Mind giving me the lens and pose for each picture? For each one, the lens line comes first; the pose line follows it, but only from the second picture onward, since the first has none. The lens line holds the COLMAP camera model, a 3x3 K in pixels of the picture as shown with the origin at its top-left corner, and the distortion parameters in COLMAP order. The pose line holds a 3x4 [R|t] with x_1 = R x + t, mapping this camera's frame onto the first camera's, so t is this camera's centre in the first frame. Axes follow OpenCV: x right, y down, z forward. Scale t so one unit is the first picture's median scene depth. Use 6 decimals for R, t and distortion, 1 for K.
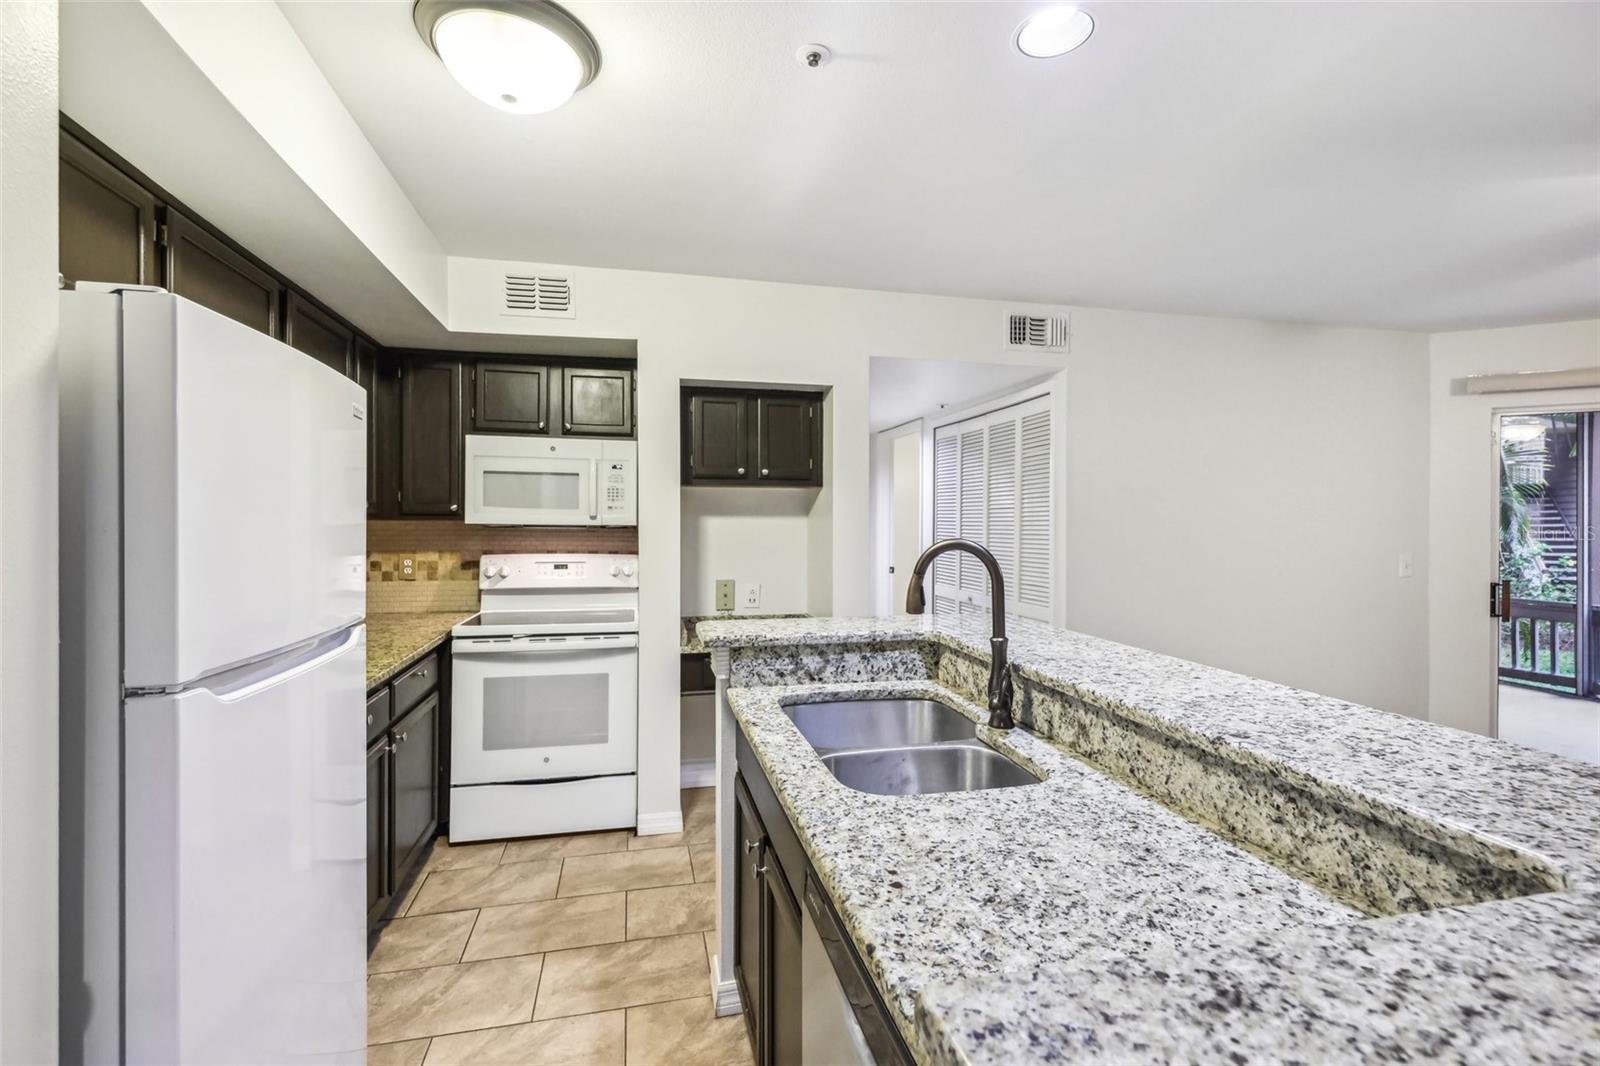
lens RADIAL K [[727.0, 0, 800.6], [0, 727.0, 525.8], [0, 0, 1]] dist [0.015533, -0.008046]
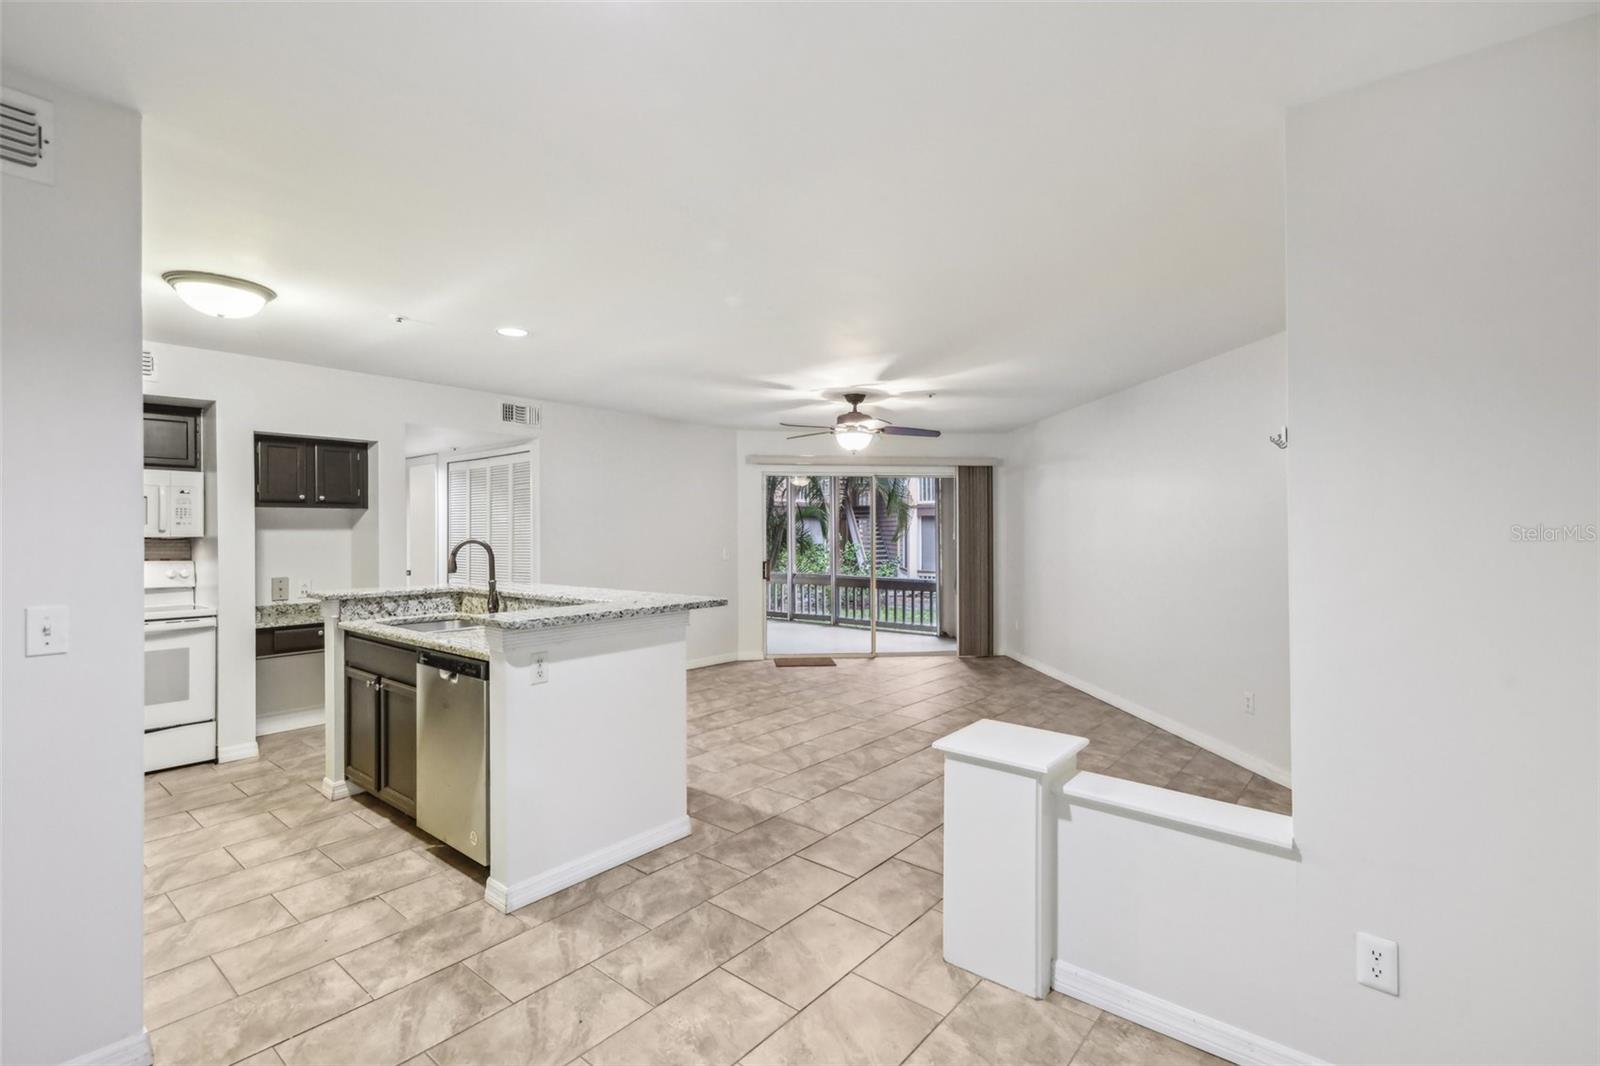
lens RADIAL K [[727.0, 0, 800.6], [0, 727.0, 525.8], [0, 0, 1]] dist [0.015533, -0.008046]
pose [[0.796234, -0.003686, 0.604978, -0.186995], [0.013657, 0.999836, -0.011882, 0.010729], [-0.604835, 0.017723, 0.796154, -0.773679]]
